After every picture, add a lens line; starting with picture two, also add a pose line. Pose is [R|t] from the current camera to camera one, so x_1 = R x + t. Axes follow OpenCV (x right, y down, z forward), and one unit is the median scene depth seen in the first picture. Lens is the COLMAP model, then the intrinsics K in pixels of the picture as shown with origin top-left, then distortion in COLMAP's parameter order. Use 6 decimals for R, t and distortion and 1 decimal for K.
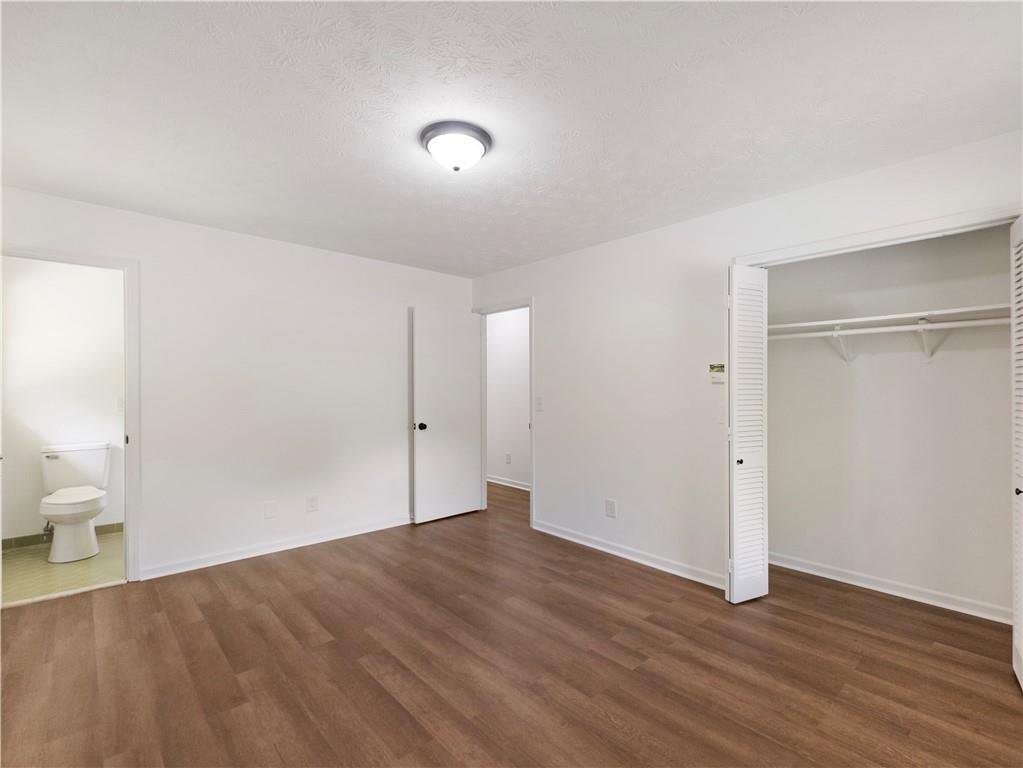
lens RADIAL K [[479.7, 0, 510.4], [0, 479.7, 385.3], [0, 0, 1]] dist [0.001365, -0.000004]
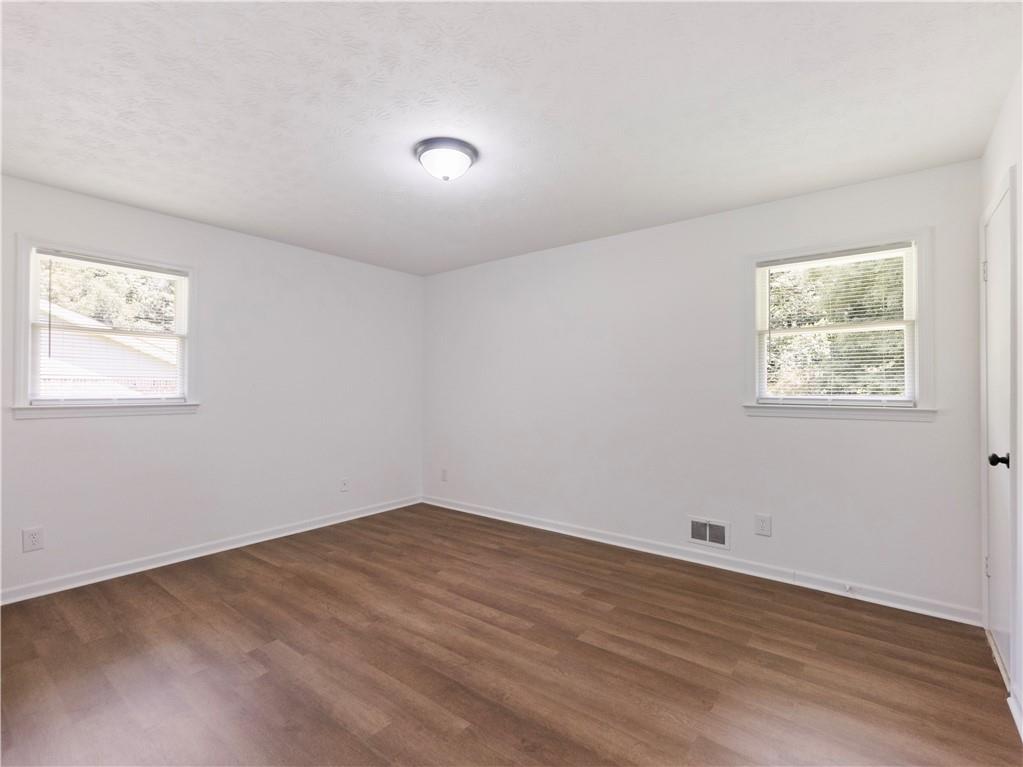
lens RADIAL K [[479.7, 0, 511.9], [0, 479.7, 385.1], [0, 0, 1]] dist [0.001365, -0.000004]
pose [[-0.985523, -0.006680, -0.169409, -0.074540], [-0.005389, 0.999953, -0.008082, 0.026714], [0.169455, -0.007052, -0.985513, 2.056147]]
